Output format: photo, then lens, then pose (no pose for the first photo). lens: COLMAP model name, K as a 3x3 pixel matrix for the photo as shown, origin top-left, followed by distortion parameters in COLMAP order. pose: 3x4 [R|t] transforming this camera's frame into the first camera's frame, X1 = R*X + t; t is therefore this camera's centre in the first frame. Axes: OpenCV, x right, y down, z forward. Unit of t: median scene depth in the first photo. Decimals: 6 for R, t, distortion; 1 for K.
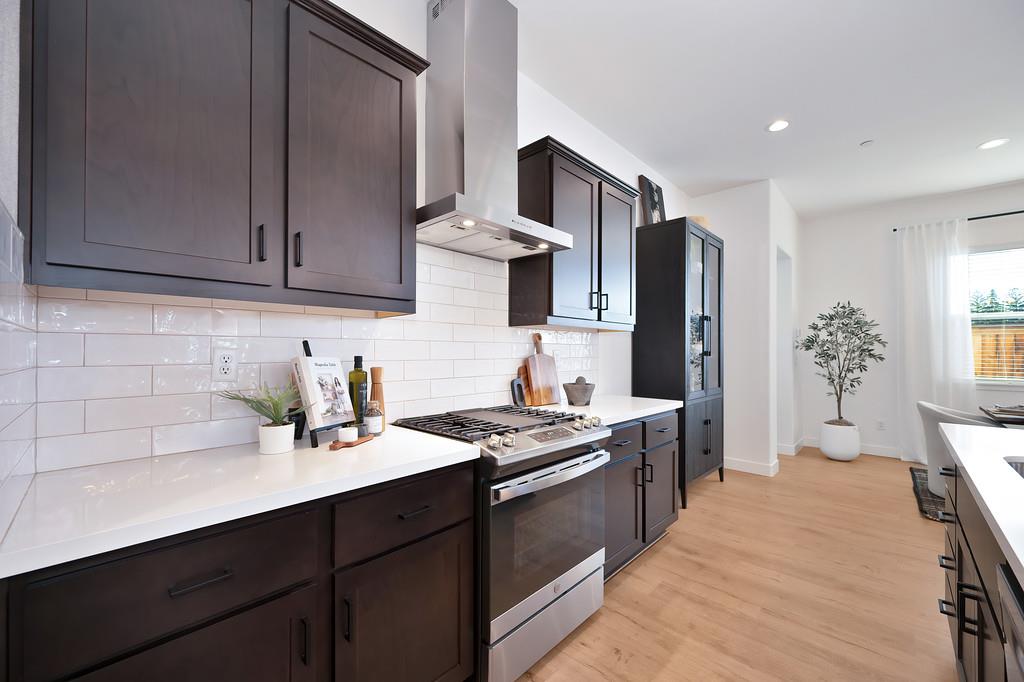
lens RADIAL K [[402.4, 0, 519.0], [0, 402.4, 346.3], [0, 0, 1]] dist [-0.003835, 0.000444]
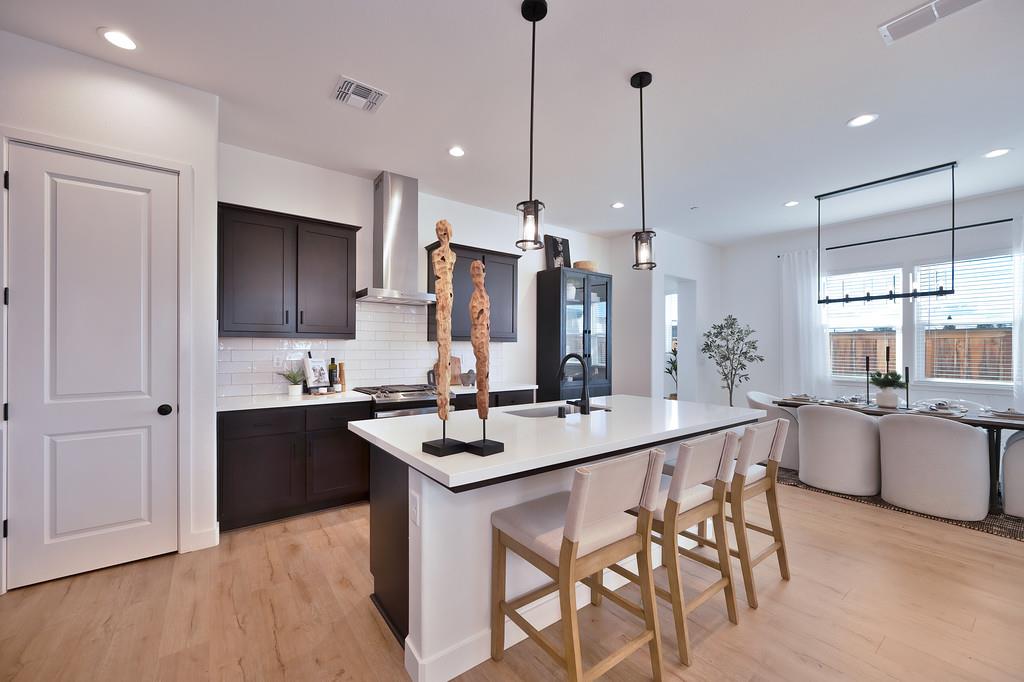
lens RADIAL K [[402.4, 0, 522.4], [0, 402.4, 345.2], [0, 0, 1]] dist [-0.003835, 0.000444]
pose [[0.986756, -0.001436, -0.162208, 0.697735], [0.001483, 0.999999, 0.000170, -0.031678], [0.162207, -0.000409, 0.986757, -0.724812]]
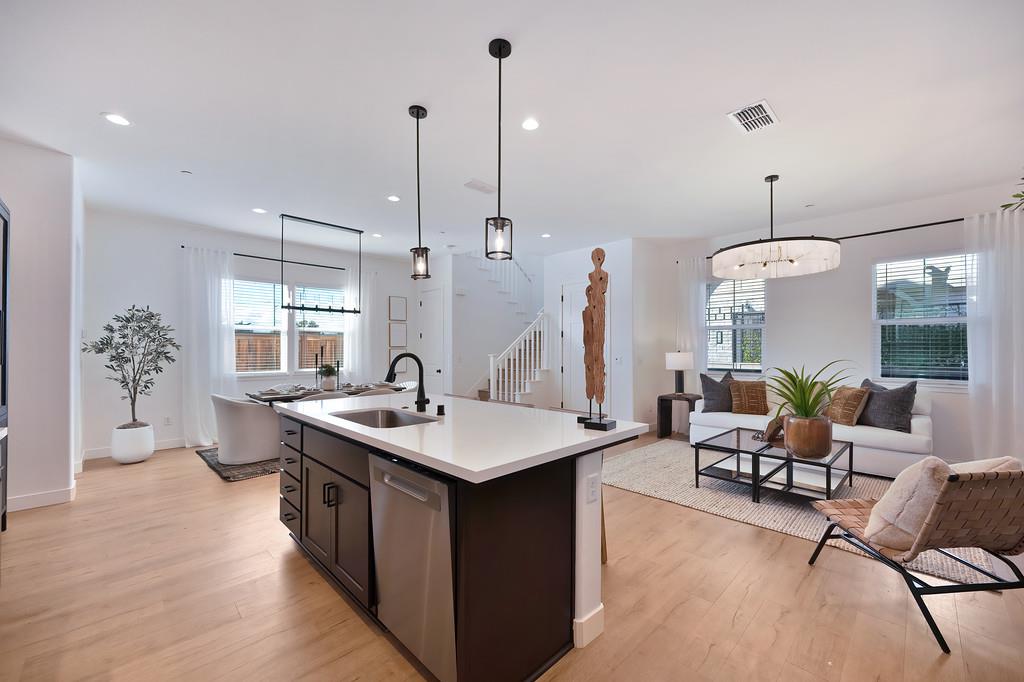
lens RADIAL K [[402.4, 0, 518.1], [0, 402.4, 346.9], [0, 0, 1]] dist [-0.003835, 0.000444]
pose [[0.025399, 0.004038, 0.999669, -0.356859], [-0.010861, 0.999934, -0.003763, -0.023730], [-0.999618, -0.010762, 0.025441, 0.030719]]
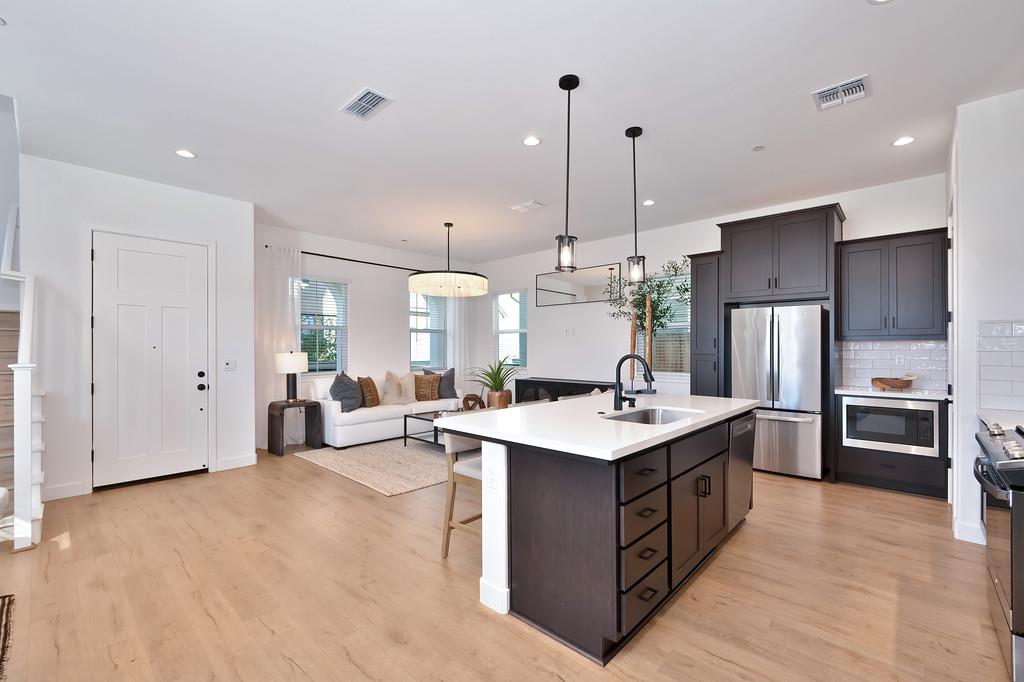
lens RADIAL K [[437.9, 0, 510.8], [0, 437.9, 343.3], [0, 0, 1]] dist [-0.009481, -0.001327]
pose [[-0.999957, -0.000727, -0.009224, 0.987197], [-0.000537, 0.999789, -0.020529, -0.016271], [0.009237, -0.020523, -0.999747, 1.499443]]
